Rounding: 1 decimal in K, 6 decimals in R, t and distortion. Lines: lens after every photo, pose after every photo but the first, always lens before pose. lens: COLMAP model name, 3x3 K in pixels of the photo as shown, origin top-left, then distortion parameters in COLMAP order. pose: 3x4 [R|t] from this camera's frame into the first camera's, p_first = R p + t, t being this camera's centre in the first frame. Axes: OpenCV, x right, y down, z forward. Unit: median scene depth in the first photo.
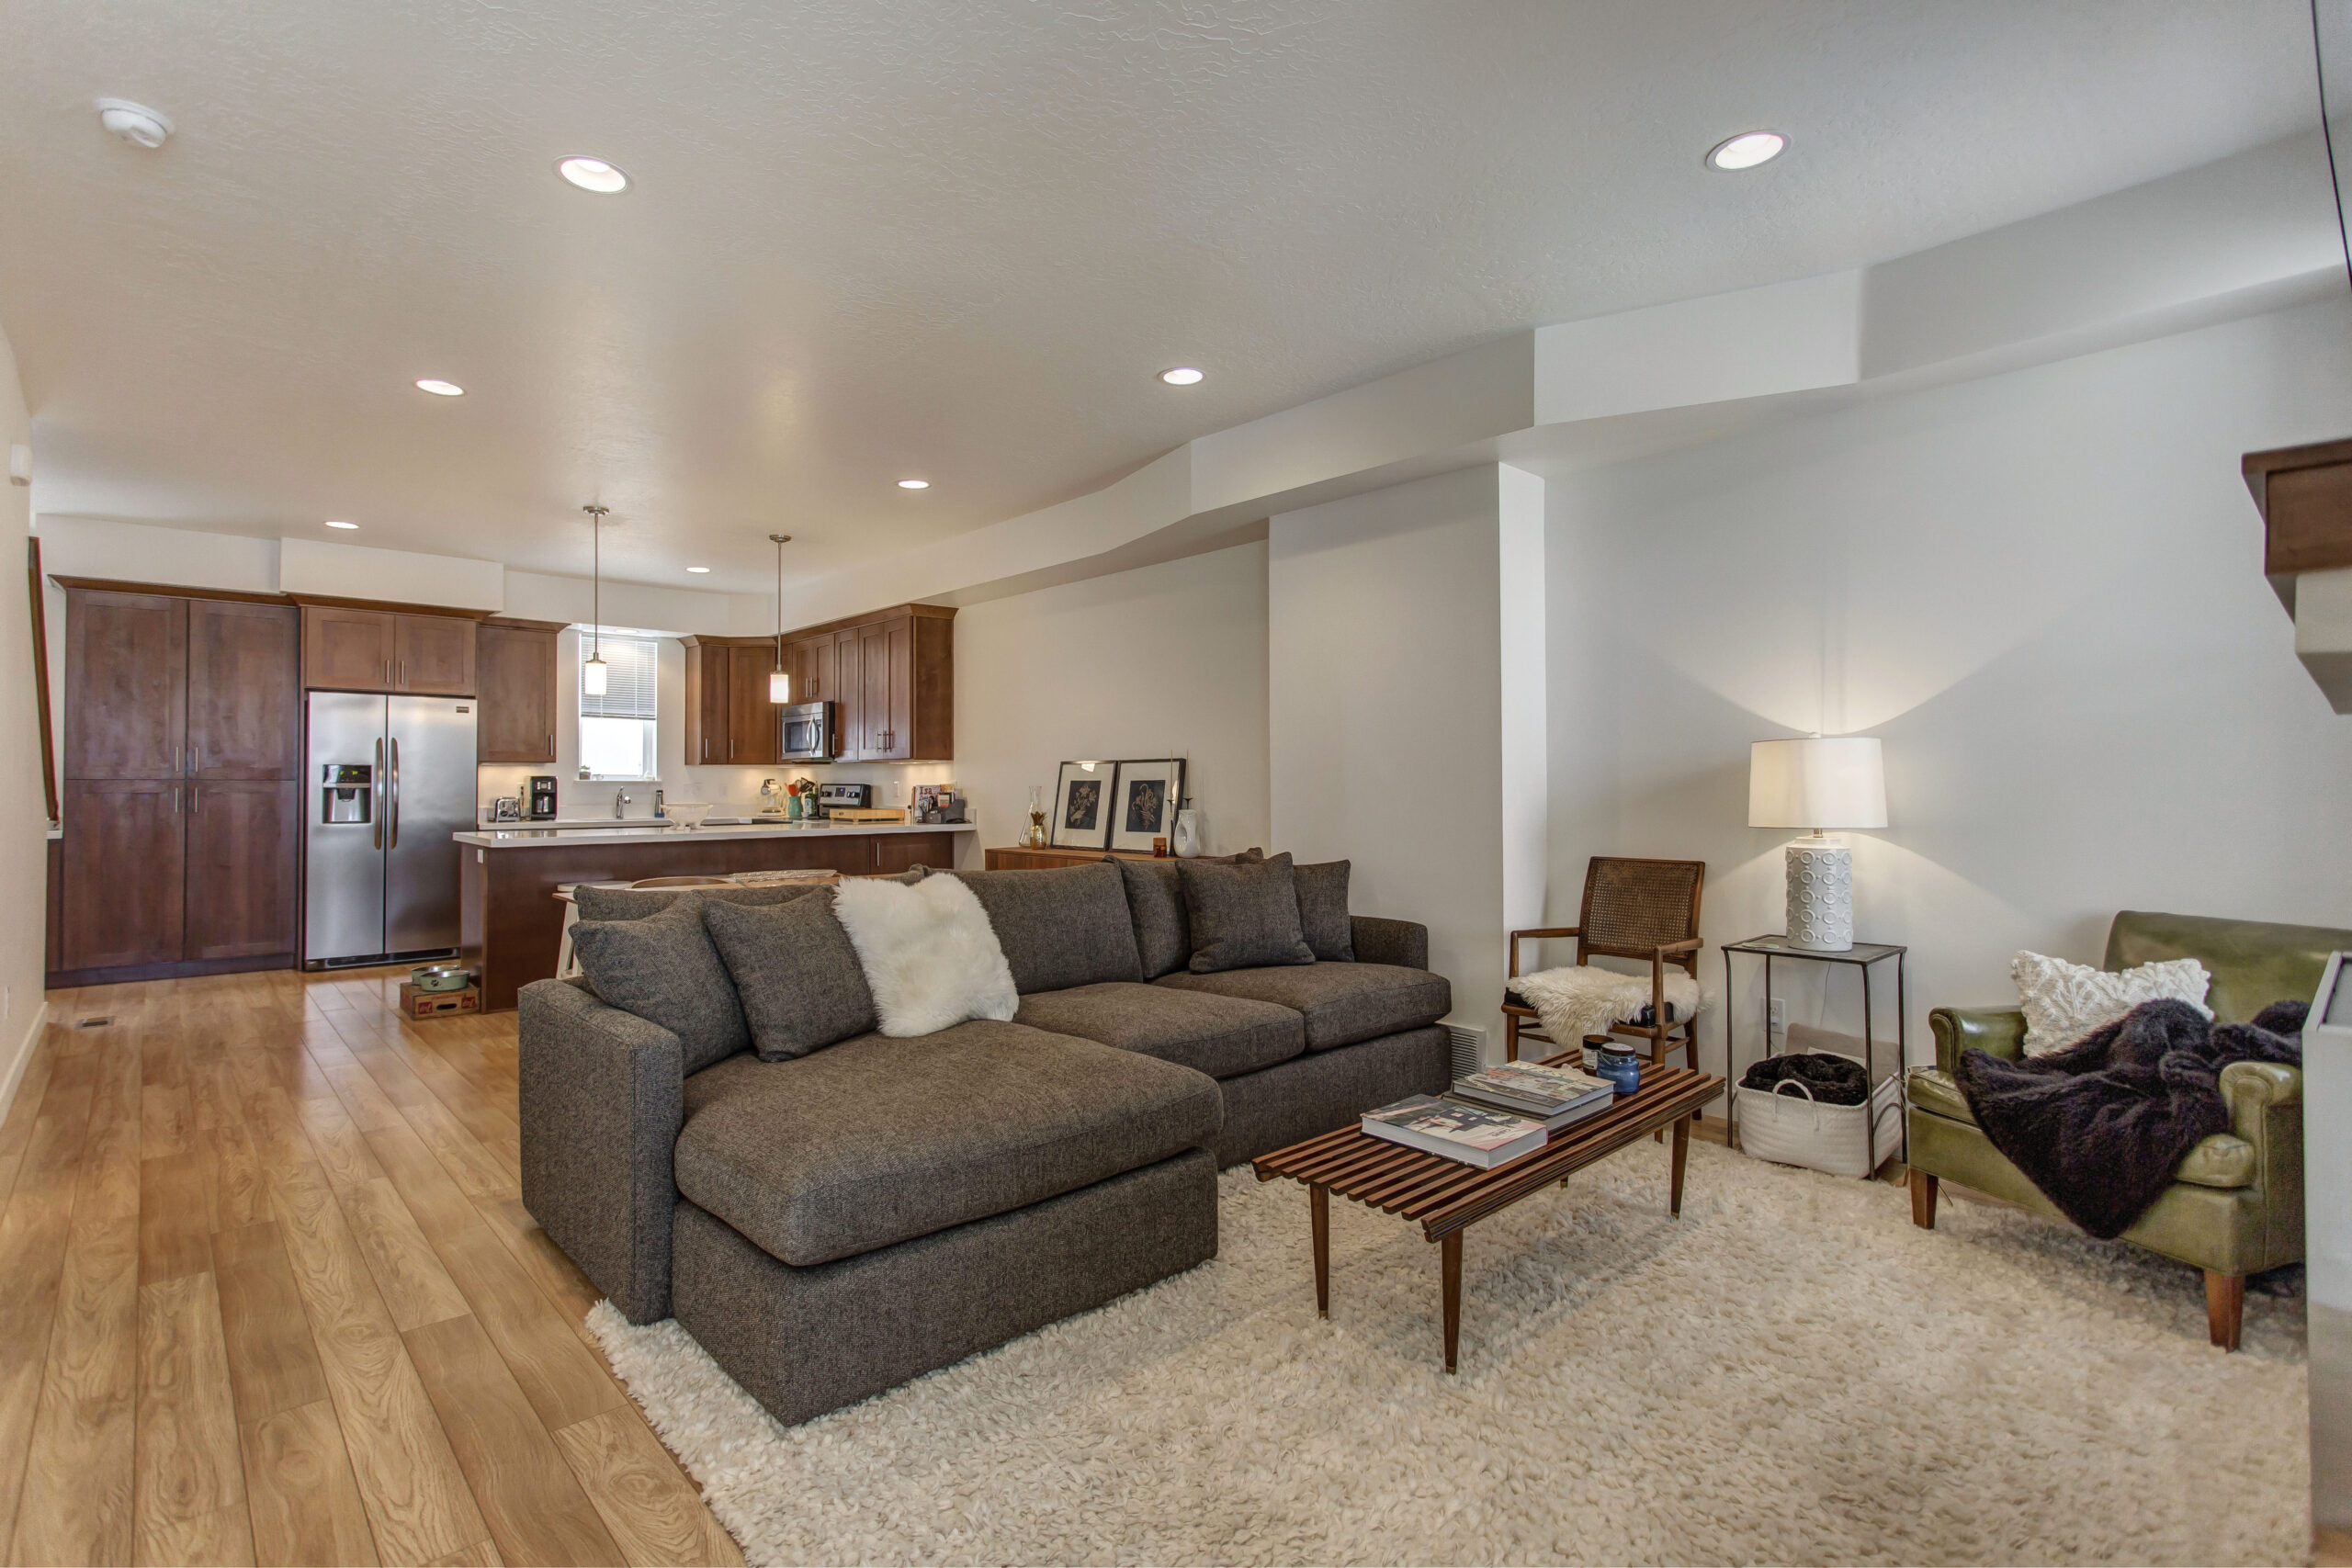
lens RADIAL K [[1138.6, 0, 1192.3], [0, 1138.6, 779.2], [0, 0, 1]] dist [-0.000151, 0.000609]
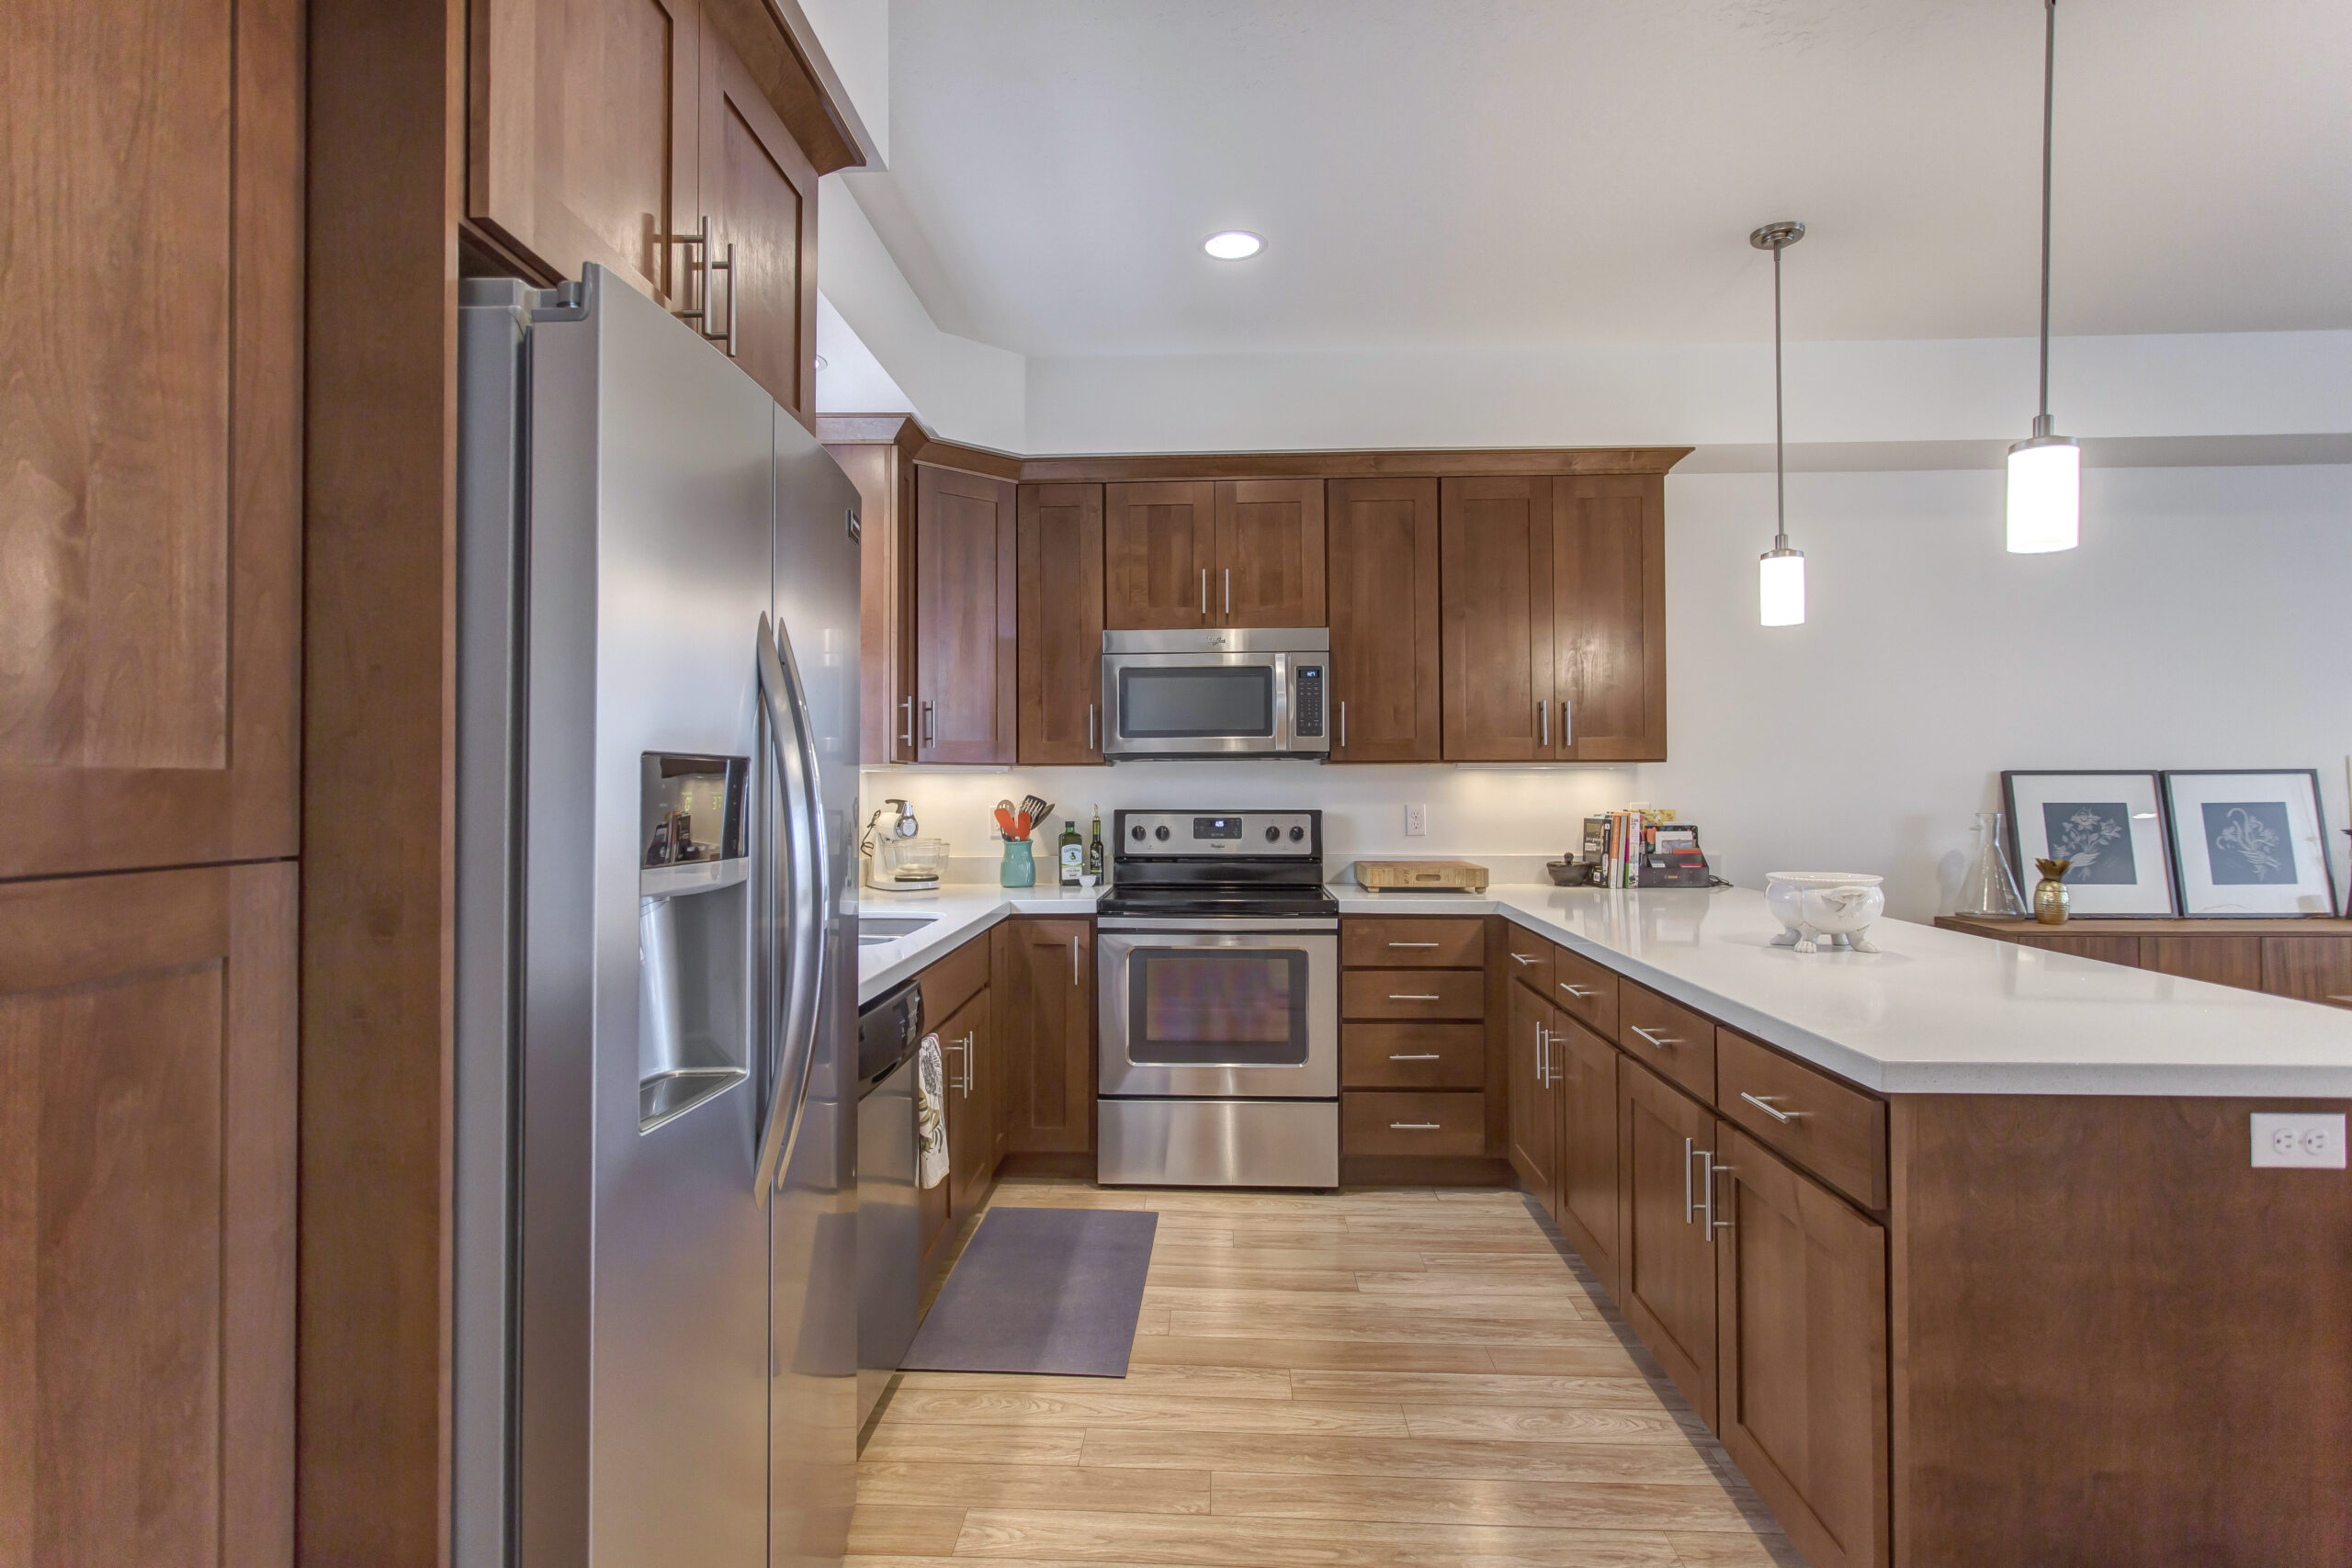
lens RADIAL K [[1250.5, 0, 1177.6], [0, 1250.5, 780.4], [0, 0, 1]] dist [0.000651, 0.000239]
pose [[0.701500, 0.007184, 0.712633, -0.826053], [-0.000854, 0.999957, -0.009240, -0.003819], [-0.712669, 0.005873, 0.701476, 0.811095]]
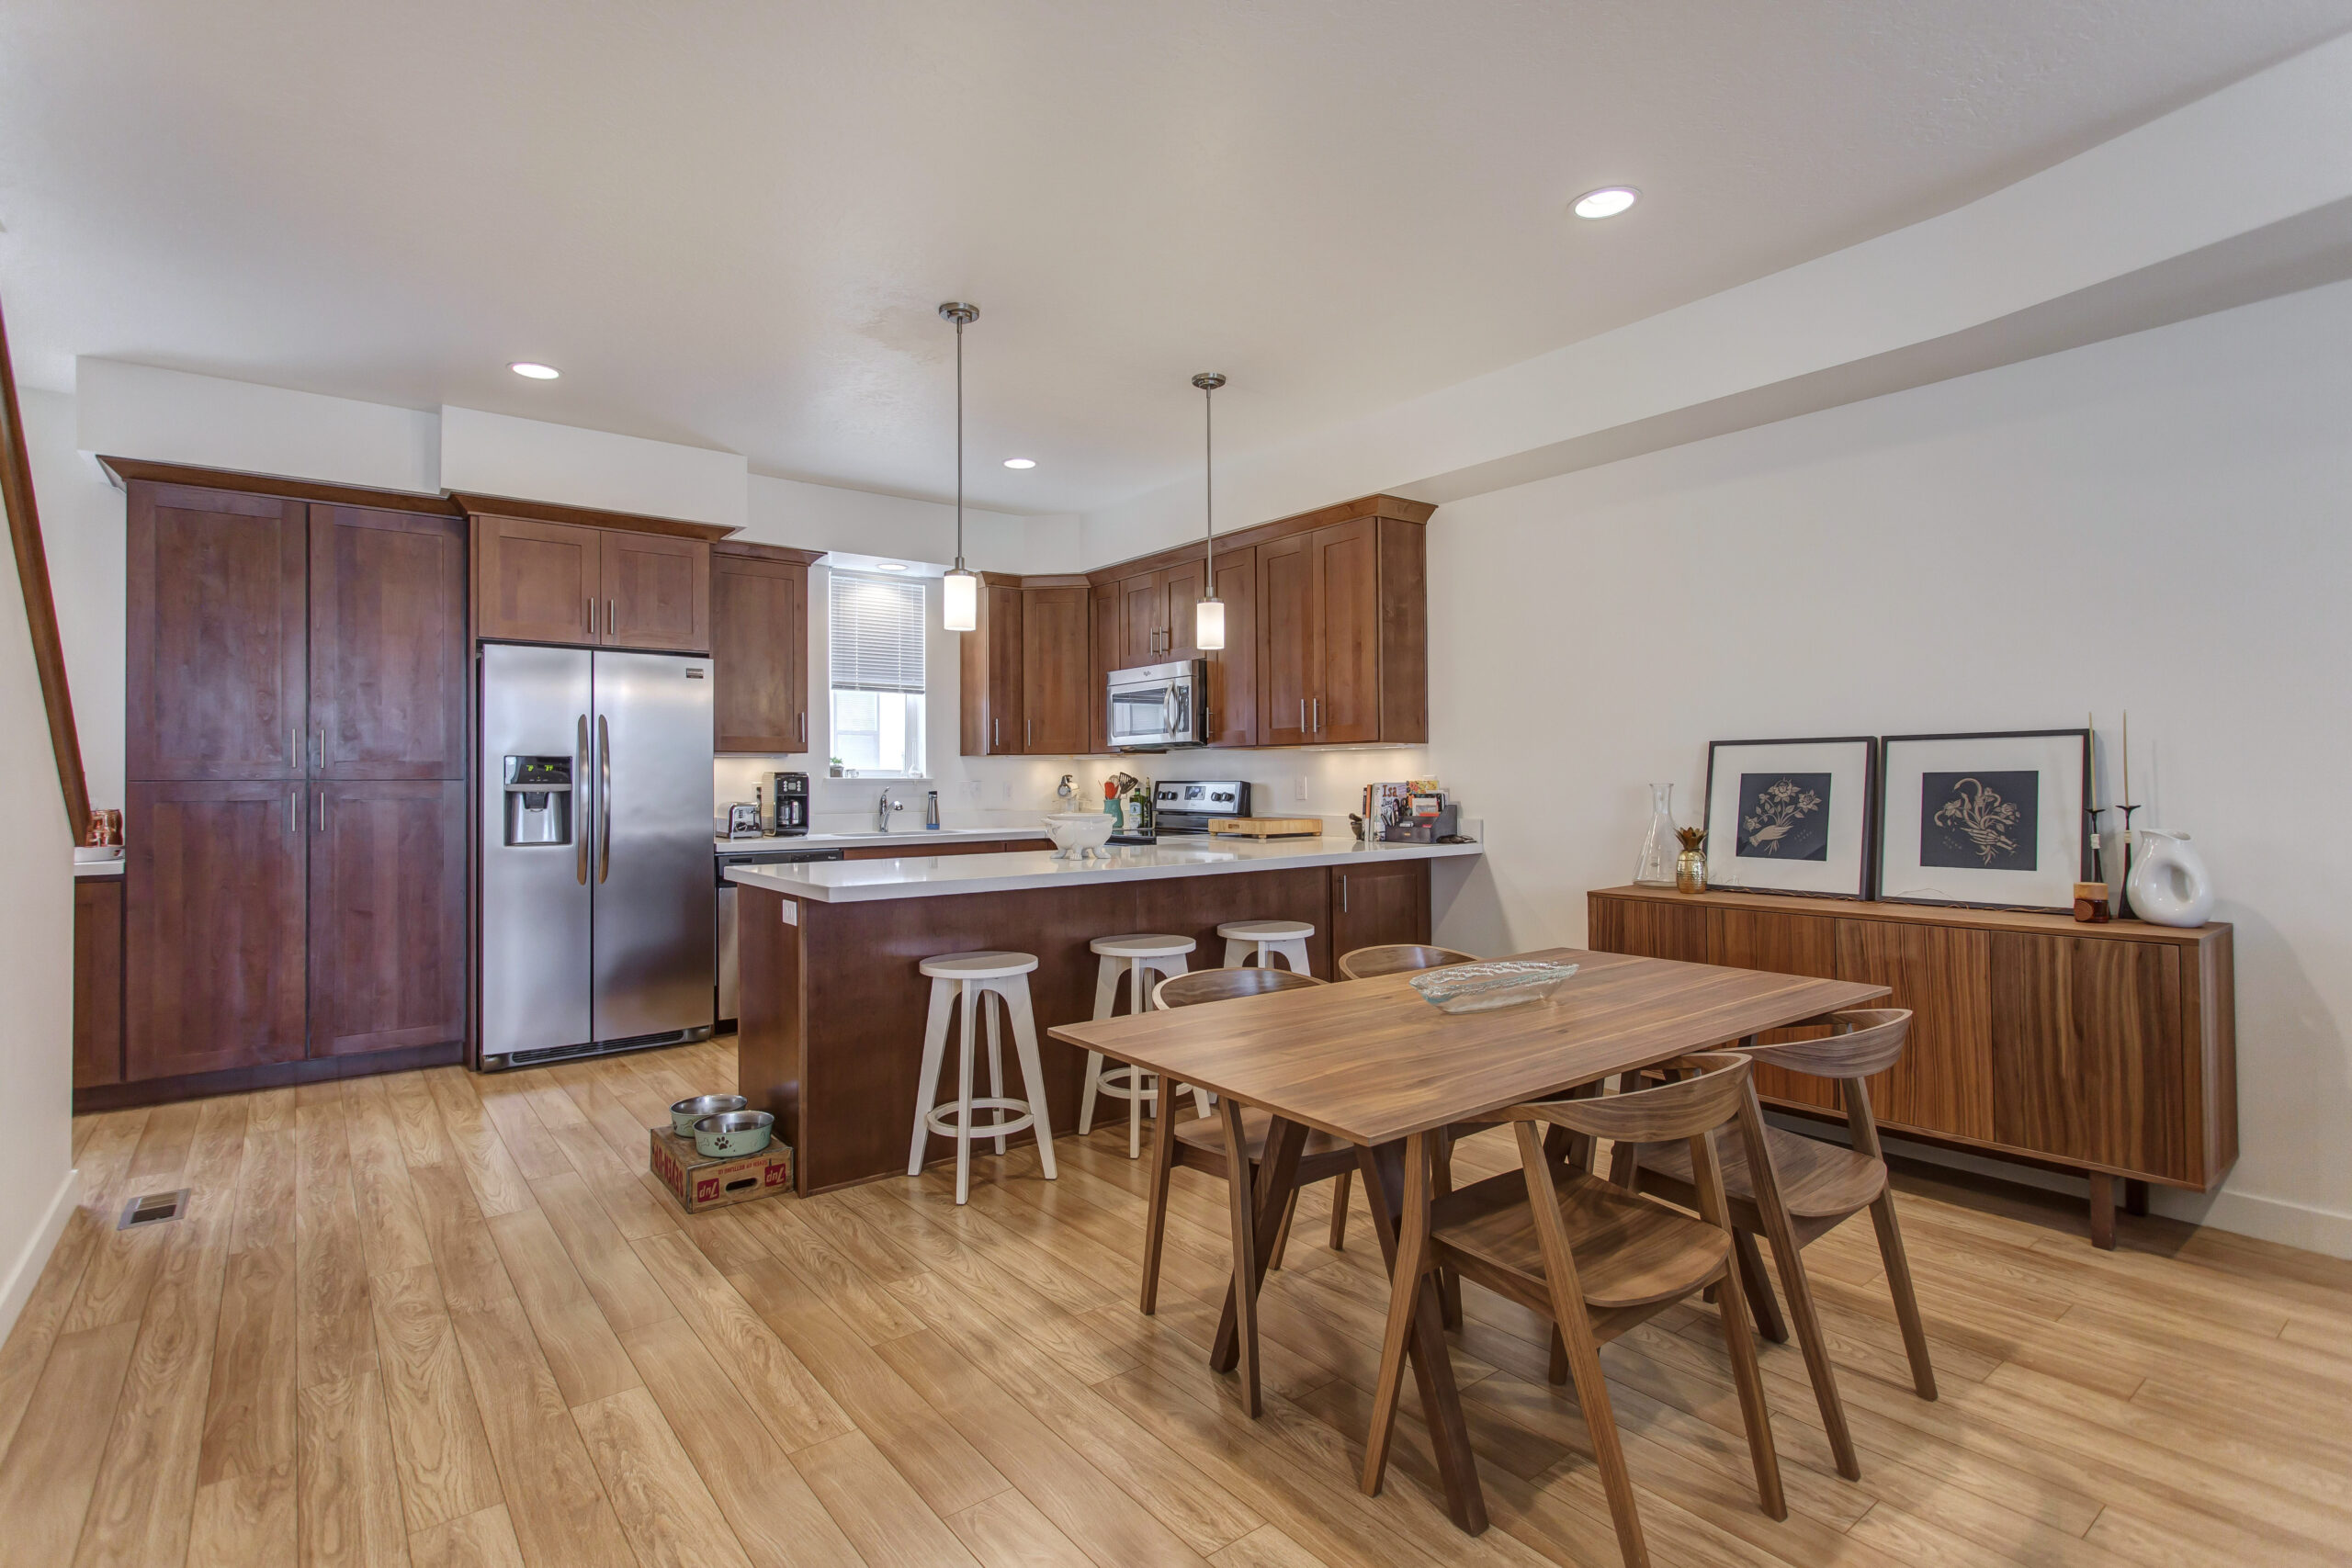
lens RADIAL K [[1138.6, 0, 1177.9], [0, 1138.6, 779.7], [0, 0, 1]] dist [-0.000151, 0.000609]
pose [[0.996701, -0.005249, -0.080994, -0.322677], [0.005630, 0.999974, 0.004476, 0.000095], [0.080968, -0.004917, 0.996705, 0.377191]]
